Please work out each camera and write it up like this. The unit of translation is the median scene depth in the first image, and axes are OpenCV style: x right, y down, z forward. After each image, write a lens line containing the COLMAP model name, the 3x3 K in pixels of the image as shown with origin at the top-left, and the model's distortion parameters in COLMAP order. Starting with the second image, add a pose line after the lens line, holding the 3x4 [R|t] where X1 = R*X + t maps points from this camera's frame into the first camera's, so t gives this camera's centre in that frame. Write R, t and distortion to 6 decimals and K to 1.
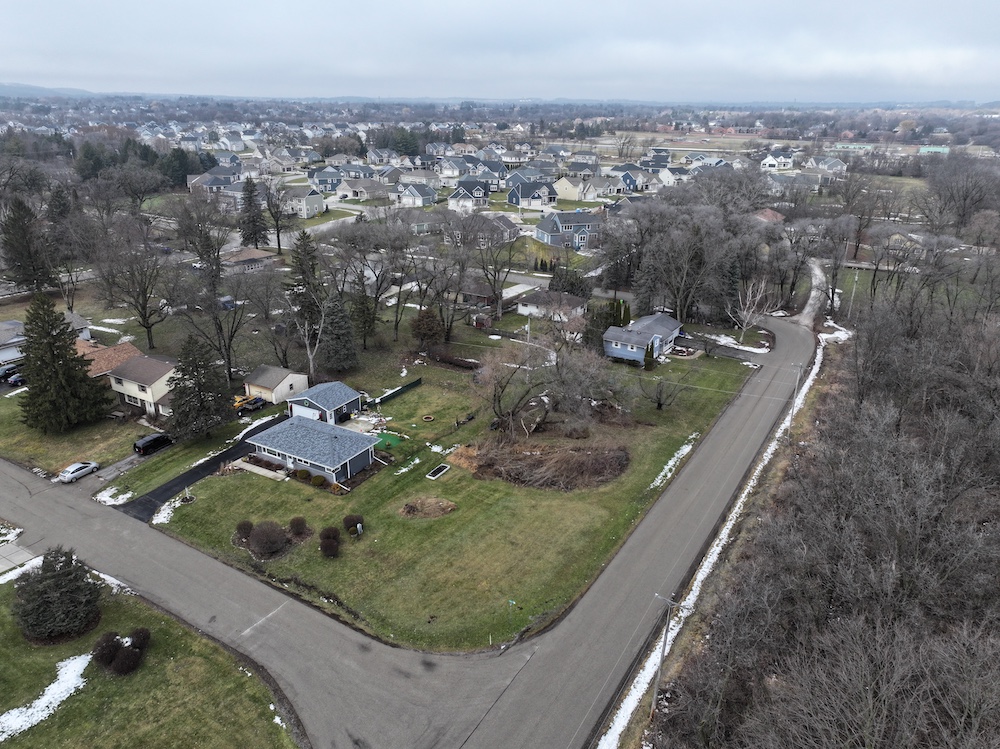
lens RADIAL K [[702.1, 0, 503.1], [0, 702.1, 375.9], [0, 0, 1]] dist [-0.007835, 0.010842]
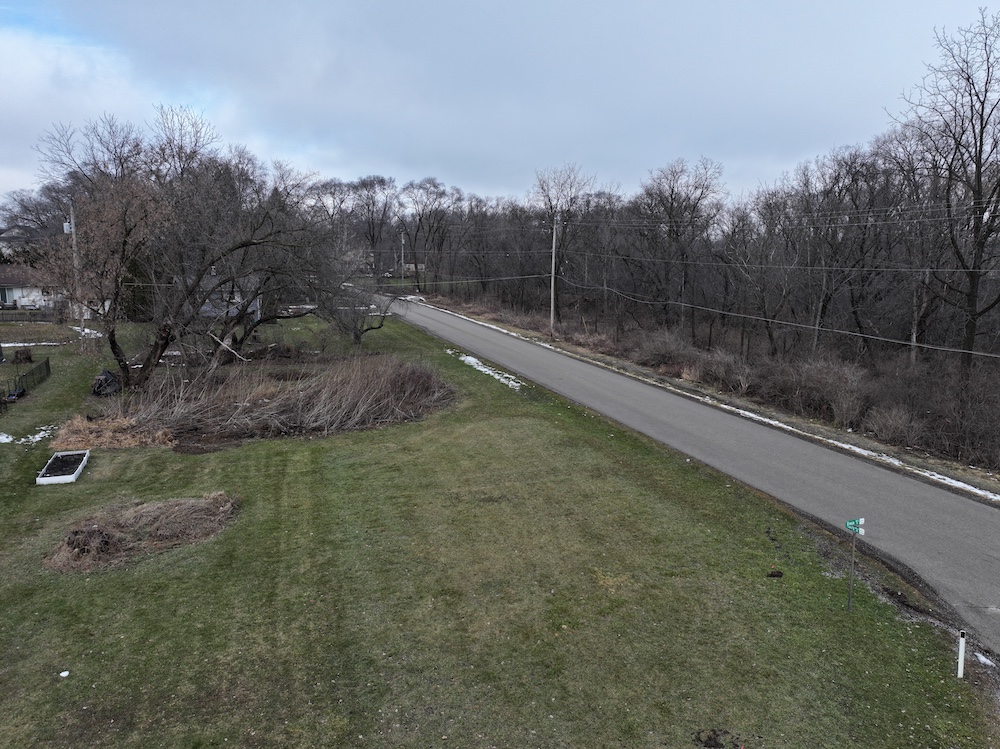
lens RADIAL K [[702.1, 0, 503.5], [0, 702.1, 373.1], [0, 0, 1]] dist [-0.007835, 0.010842]
pose [[0.614412, -0.138731, 0.776693, -0.283084], [0.282407, 0.957867, -0.052310, 0.226442], [-0.736712, 0.251483, 0.627704, 0.870730]]
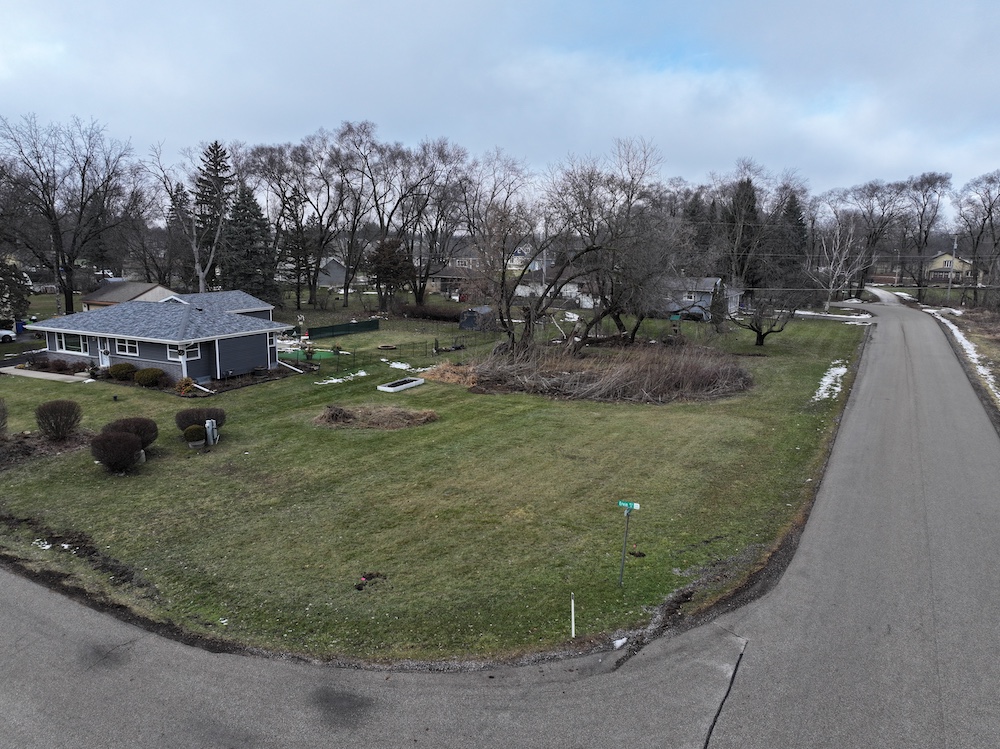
lens RADIAL K [[702.1, 0, 503.4], [0, 702.1, 366.6], [0, 0, 1]] dist [-0.007835, 0.010842]
pose [[0.999051, -0.008364, 0.042753, -0.052804], [0.017046, 0.978200, -0.206966, 0.311819], [-0.040090, 0.207499, 0.977413, 0.656933]]
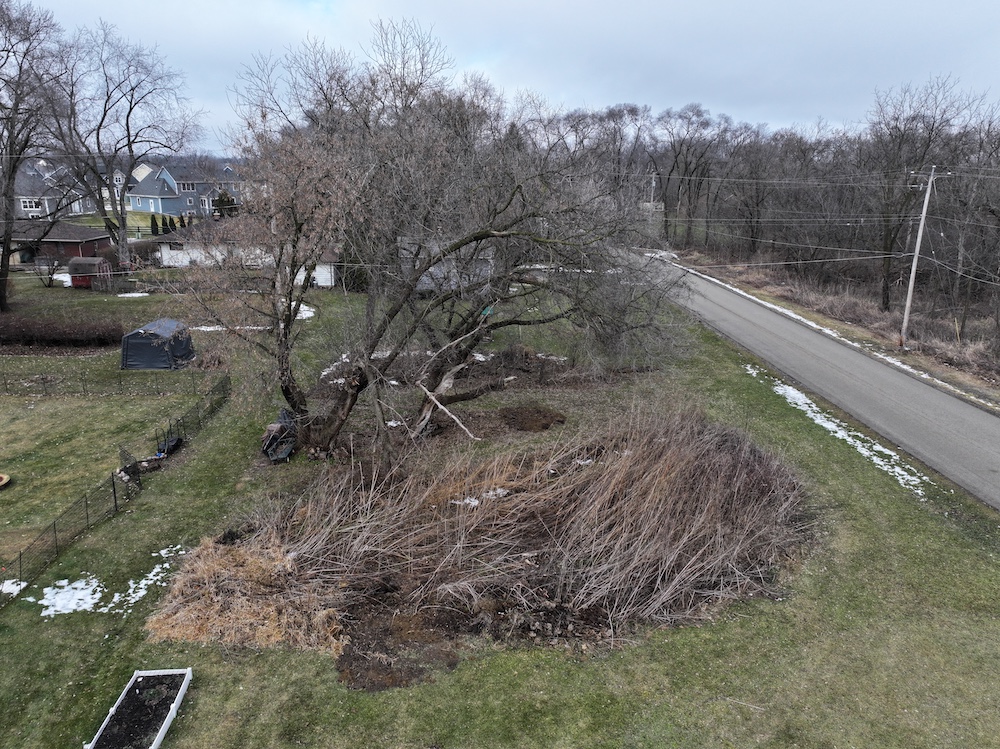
lens RADIAL K [[702.1, 0, 498.4], [0, 702.1, 375.8], [0, 0, 1]] dist [-0.007835, 0.010842]
pose [[0.829106, -0.156315, 0.536795, -0.129979], [0.204873, 0.978280, -0.031560, 0.105517], [-0.520202, 0.136142, 0.843122, 1.089016]]
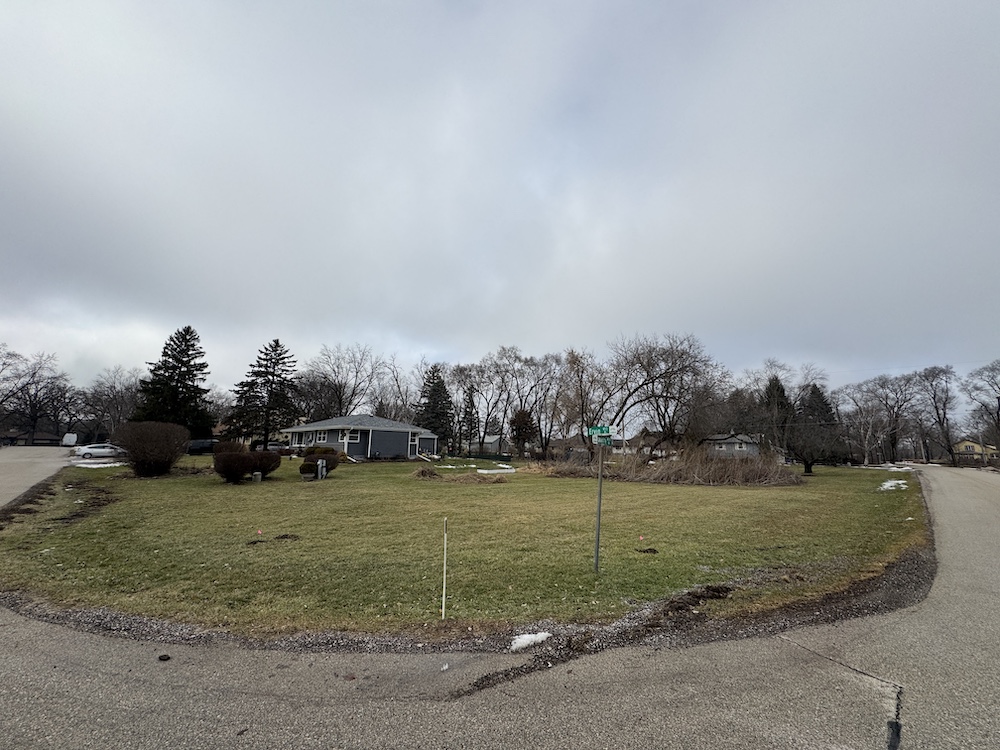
lens RADIAL K [[394.2, 0, 499.8], [0, 394.2, 373.6], [0, 0, 1]] dist [-0.001988, -0.000058]
pose [[0.969121, -0.047028, -0.242059, 0.012193], [-0.094150, 0.836704, -0.539501, 0.356861], [0.227903, 0.545632, 0.806440, 0.853508]]
